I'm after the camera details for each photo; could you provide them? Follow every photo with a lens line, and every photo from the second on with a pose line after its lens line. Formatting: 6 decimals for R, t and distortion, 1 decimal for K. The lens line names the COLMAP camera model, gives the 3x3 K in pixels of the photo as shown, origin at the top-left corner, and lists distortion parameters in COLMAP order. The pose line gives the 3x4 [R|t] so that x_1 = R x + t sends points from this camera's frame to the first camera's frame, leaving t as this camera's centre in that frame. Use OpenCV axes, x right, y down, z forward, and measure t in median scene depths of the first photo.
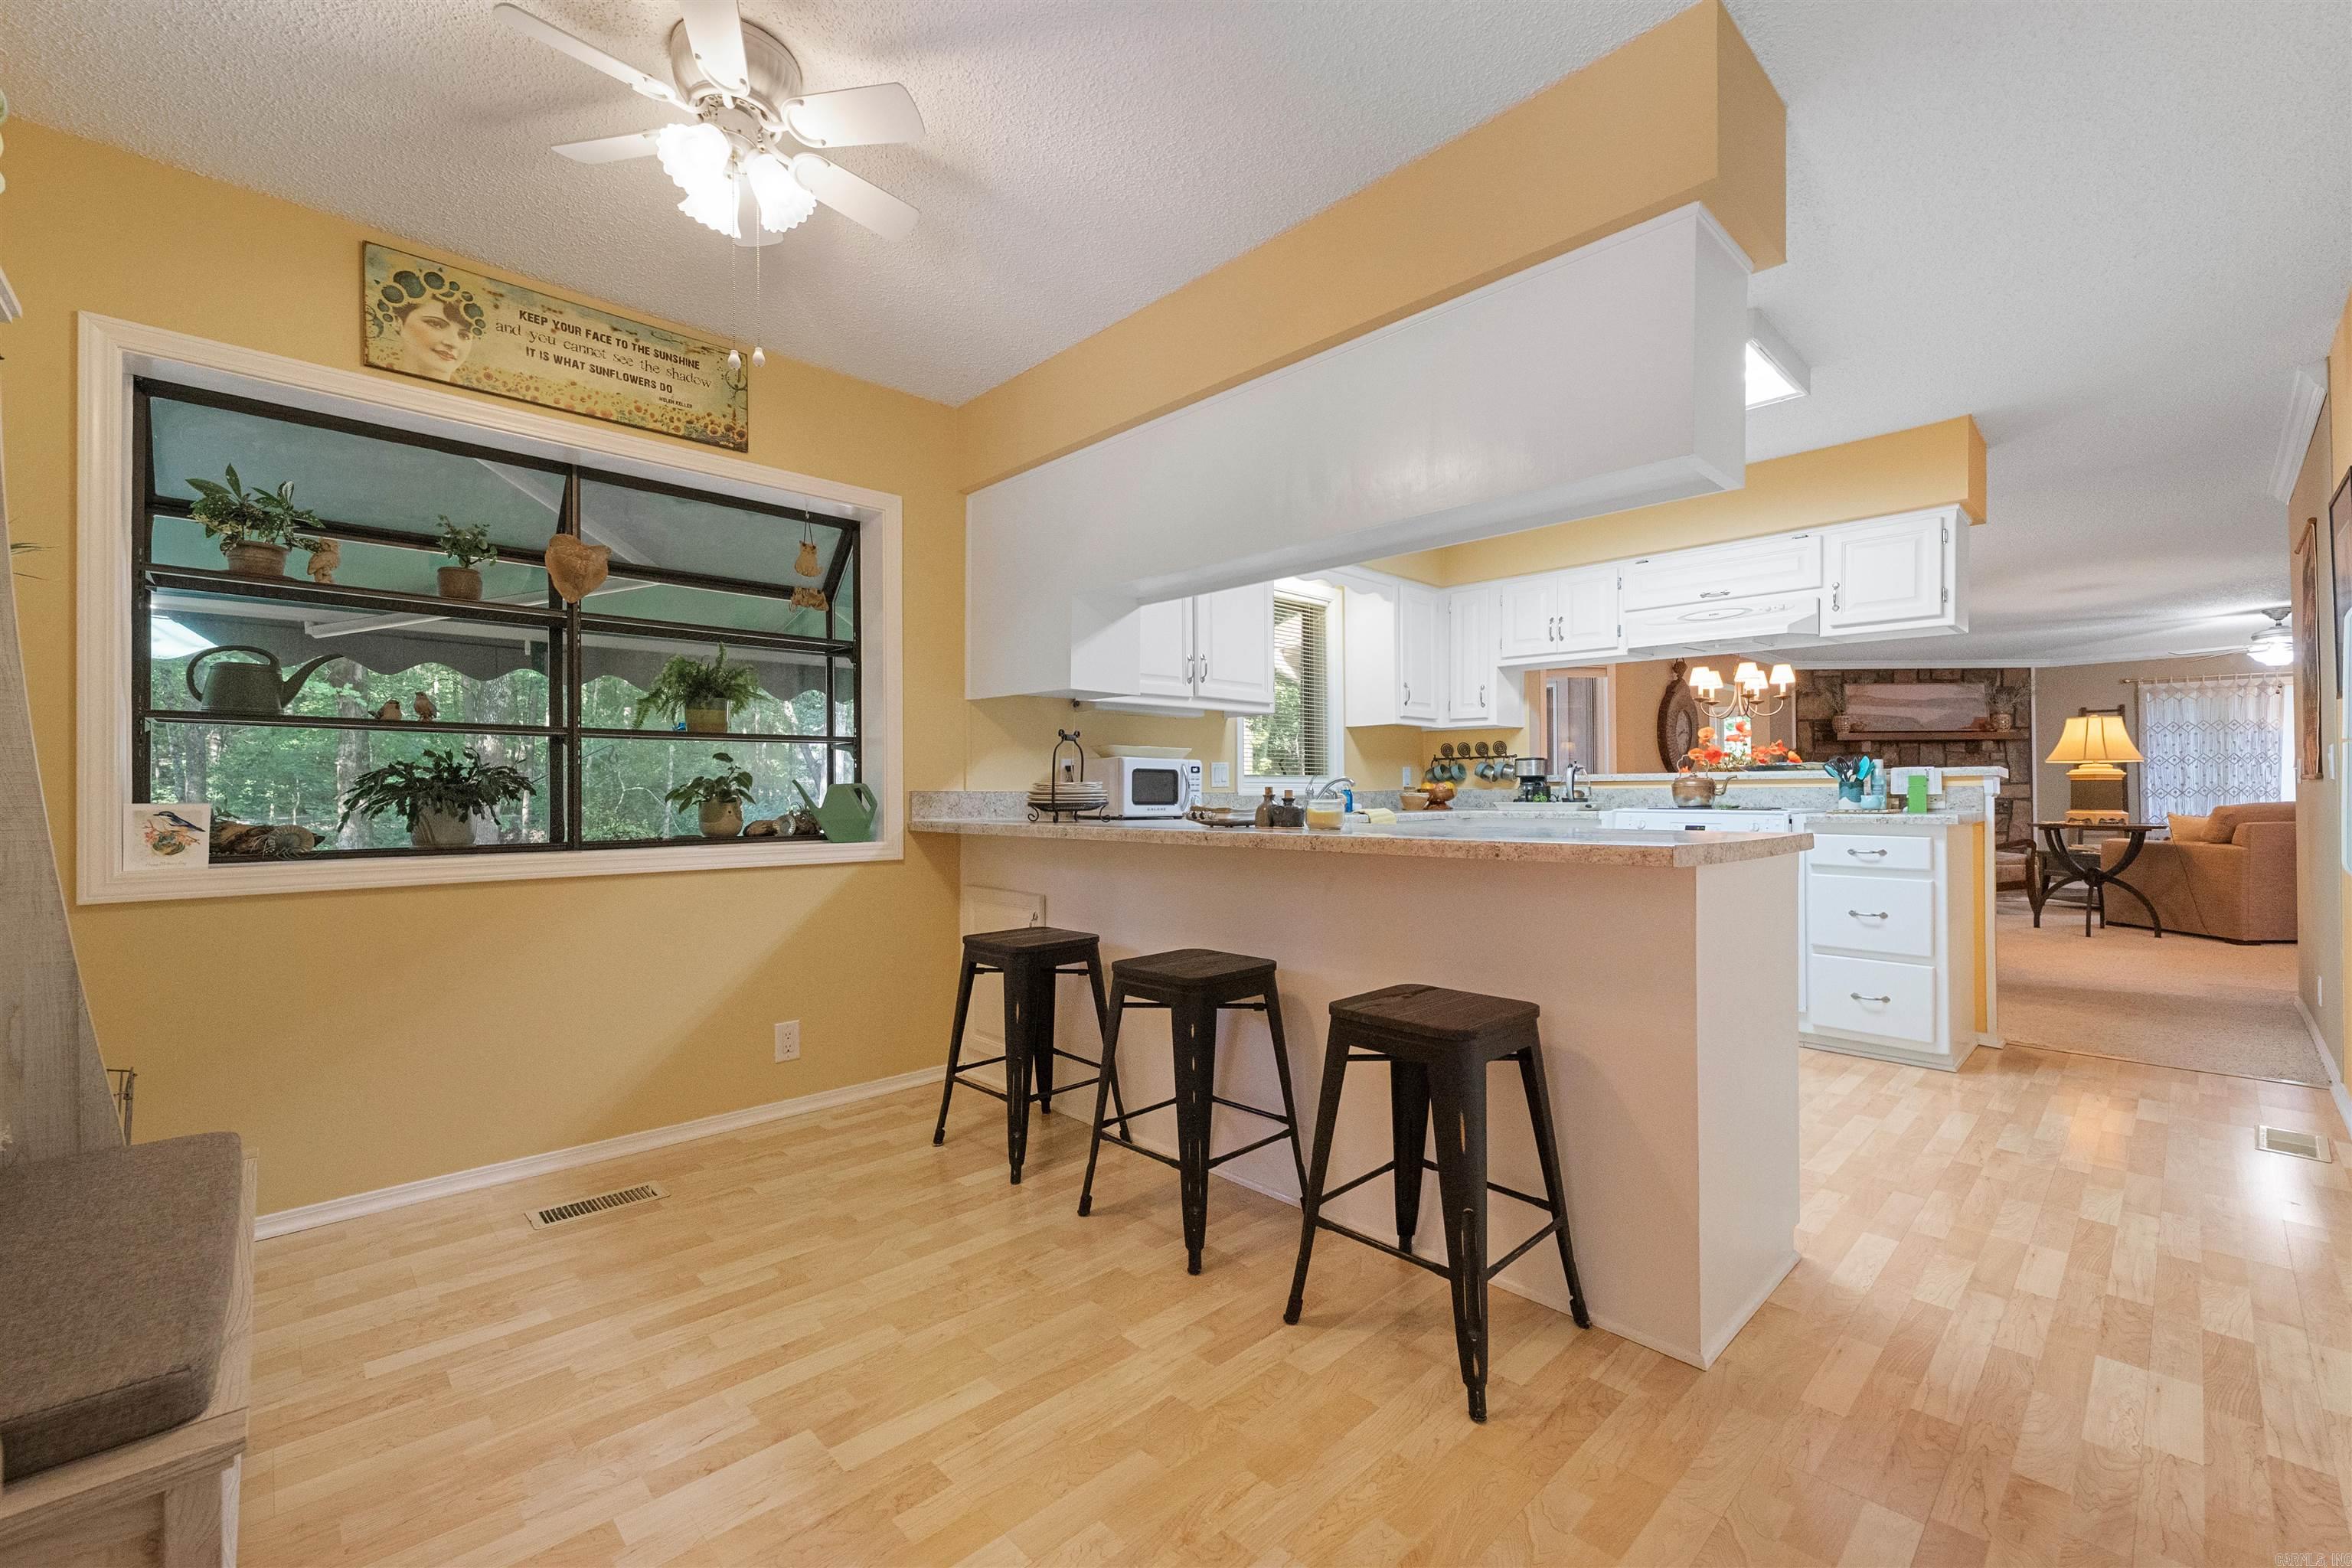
lens RADIAL K [[967.1, 0, 1171.3], [0, 967.1, 788.9], [0, 0, 1]] dist [0.006727, -0.003793]
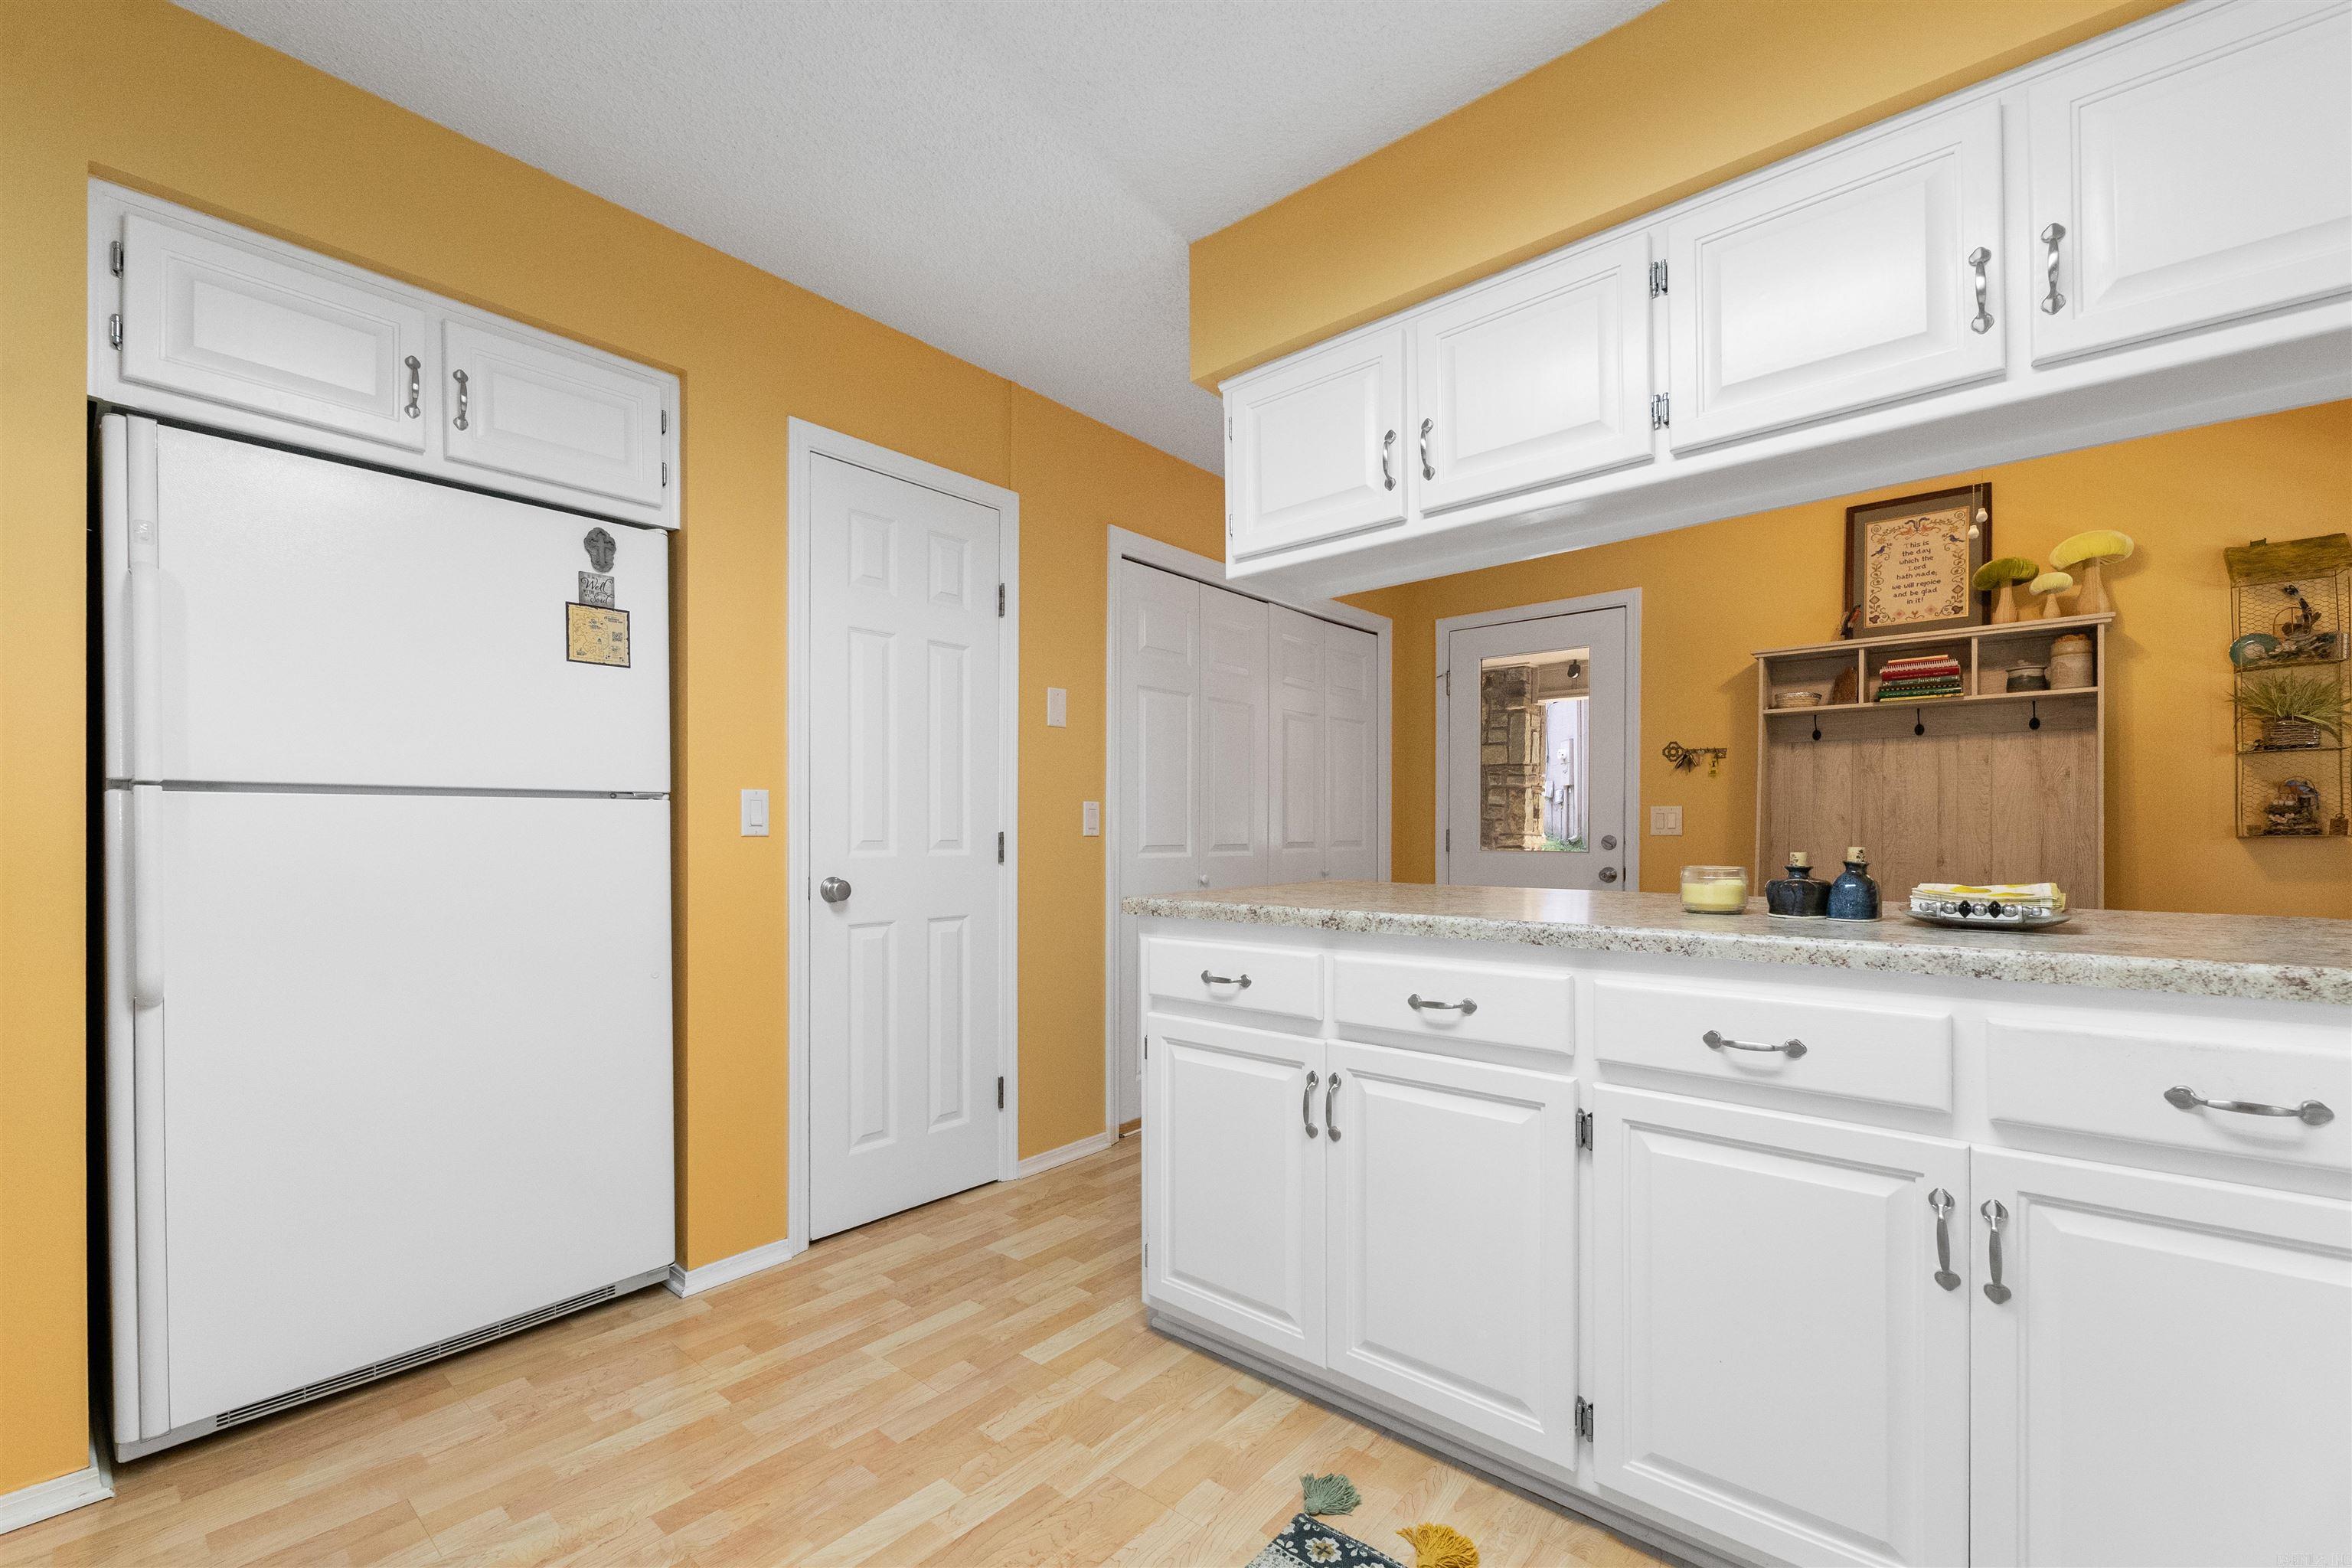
lens RADIAL K [[967.1, 0, 1154.9], [0, 967.1, 833.8], [0, 0, 1]] dist [0.006727, -0.003793]
pose [[-0.996251, 0.005354, -0.086348, 0.228299], [0.005725, 0.999975, -0.004044, -0.003917], [0.086324, -0.004523, -0.996257, 0.622137]]
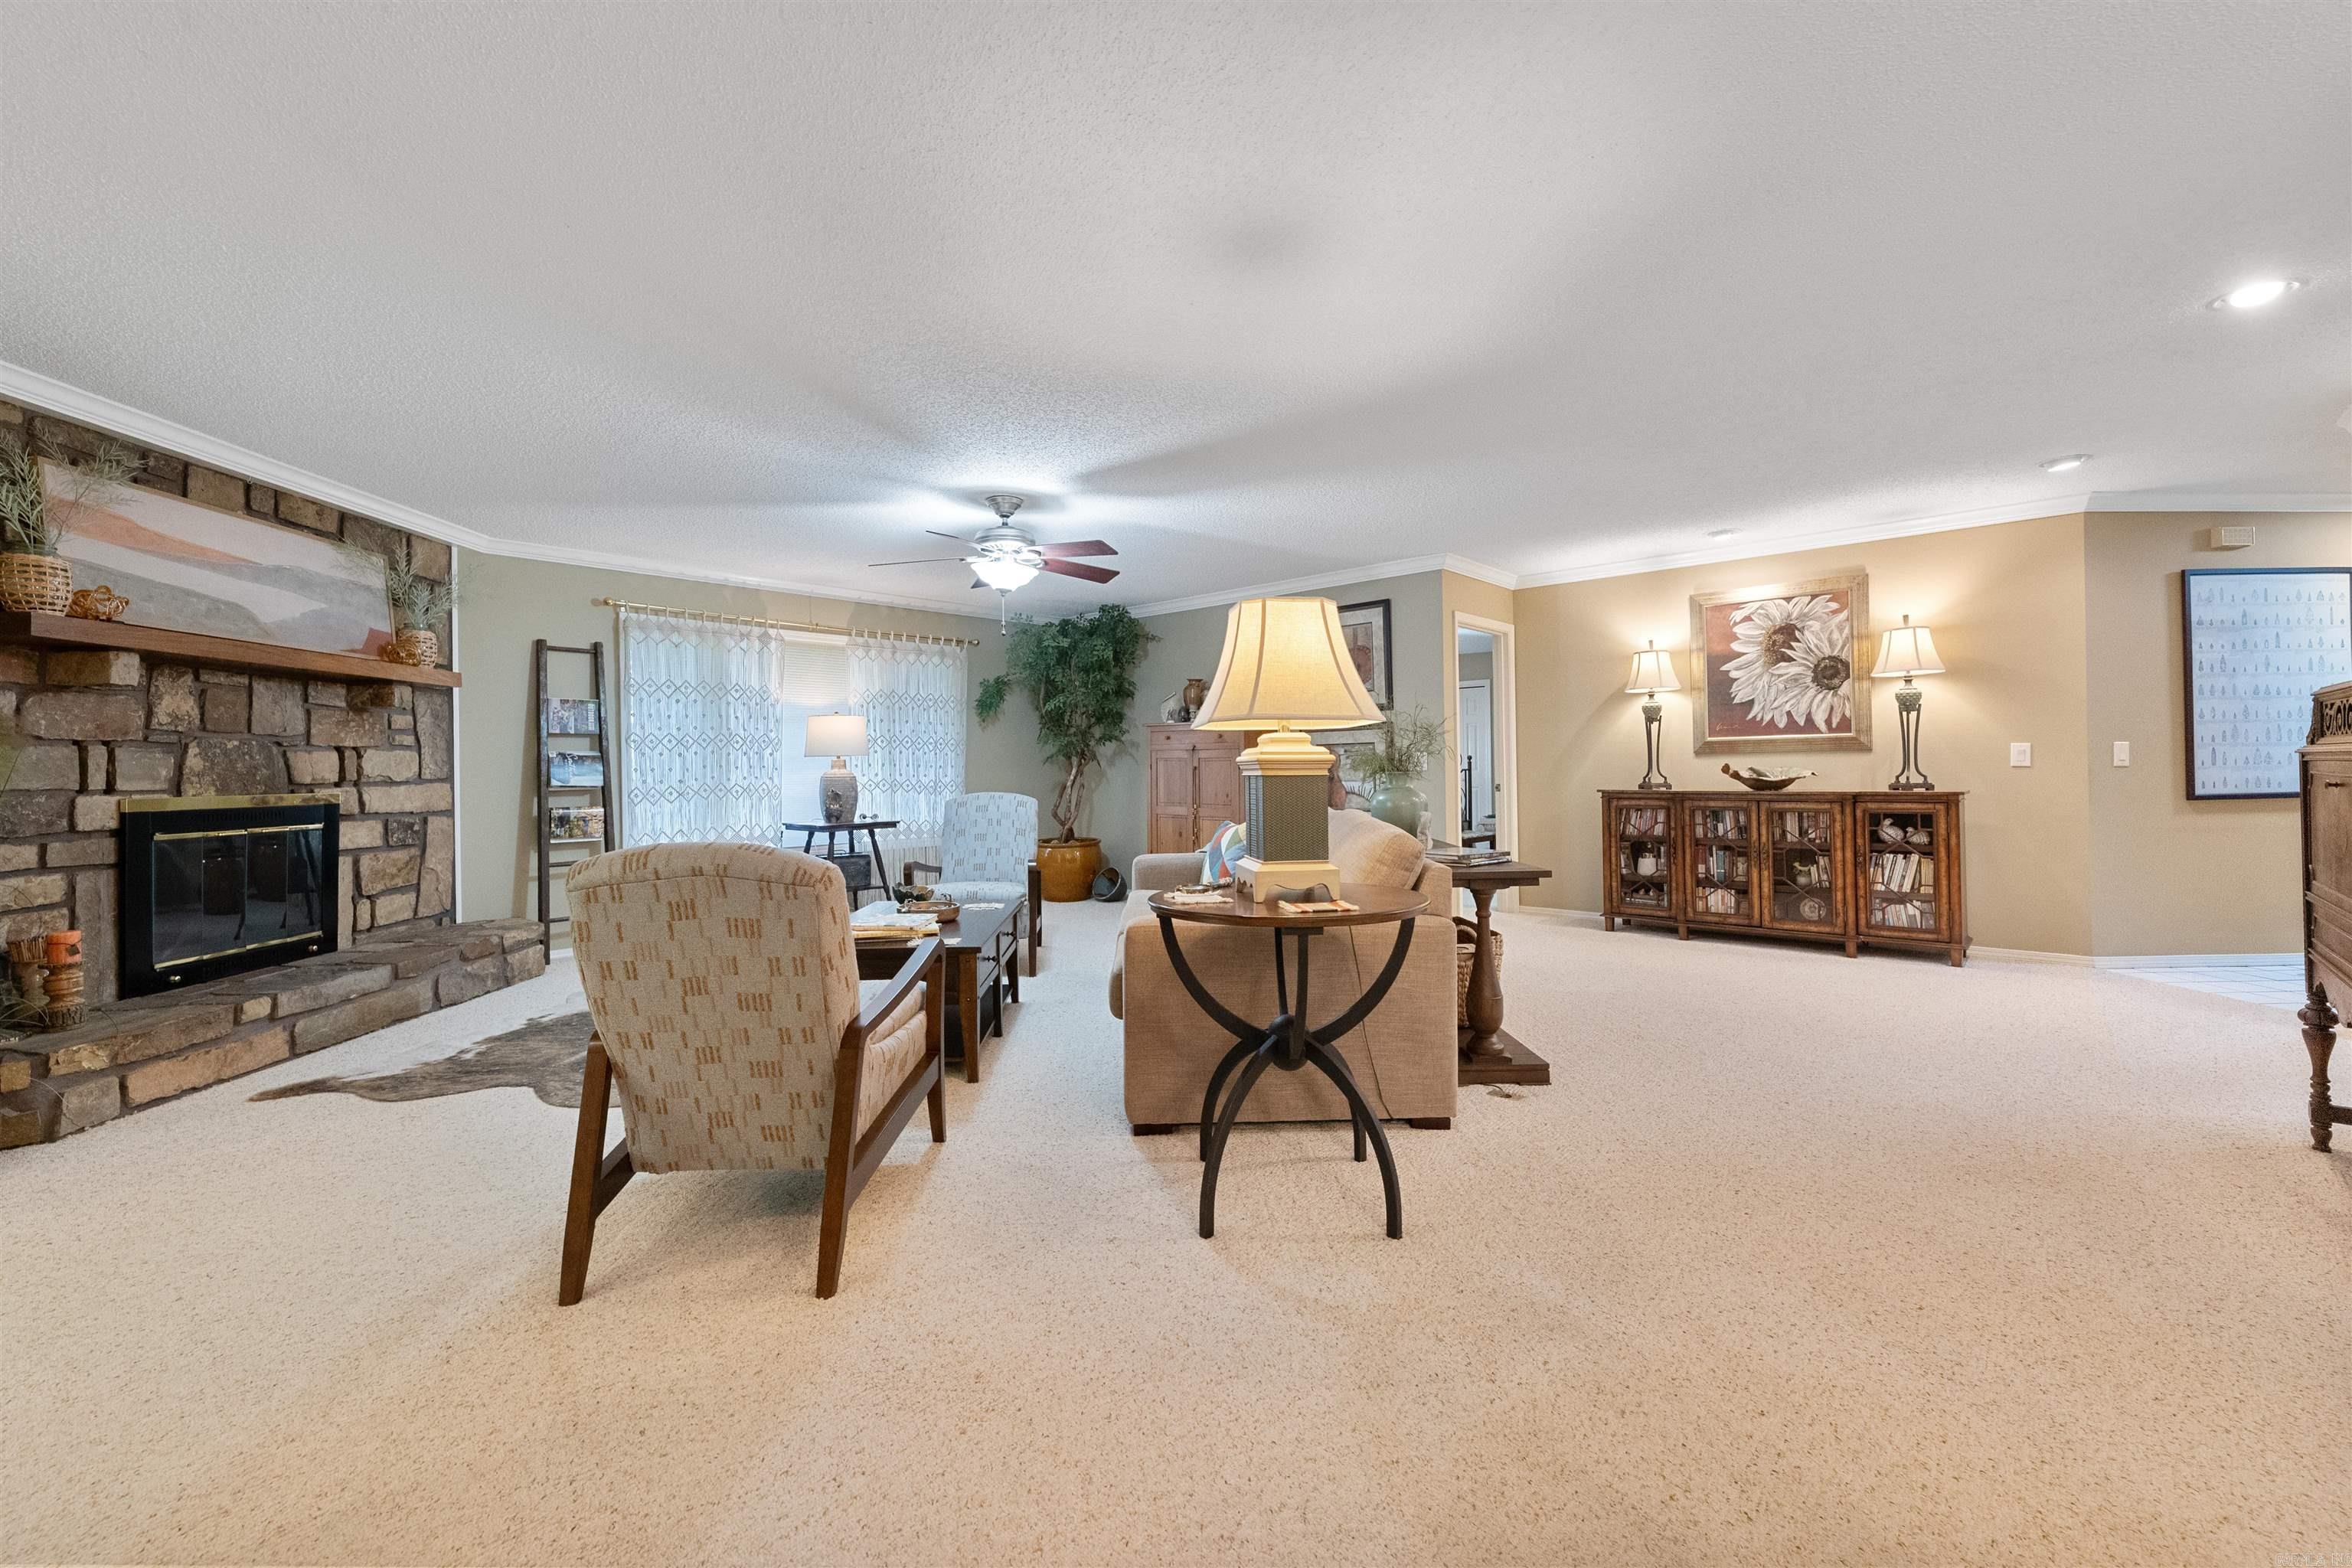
lens RADIAL K [[967.1, 0, 1169.9], [0, 967.1, 764.5], [0, 0, 1]] dist [0.006727, -0.003793]
pose [[-0.059721, 0.011674, 0.998147, 0.597070], [0.006494, 0.999915, -0.011306, -0.008968], [-0.998194, 0.005807, -0.059792, 1.070953]]
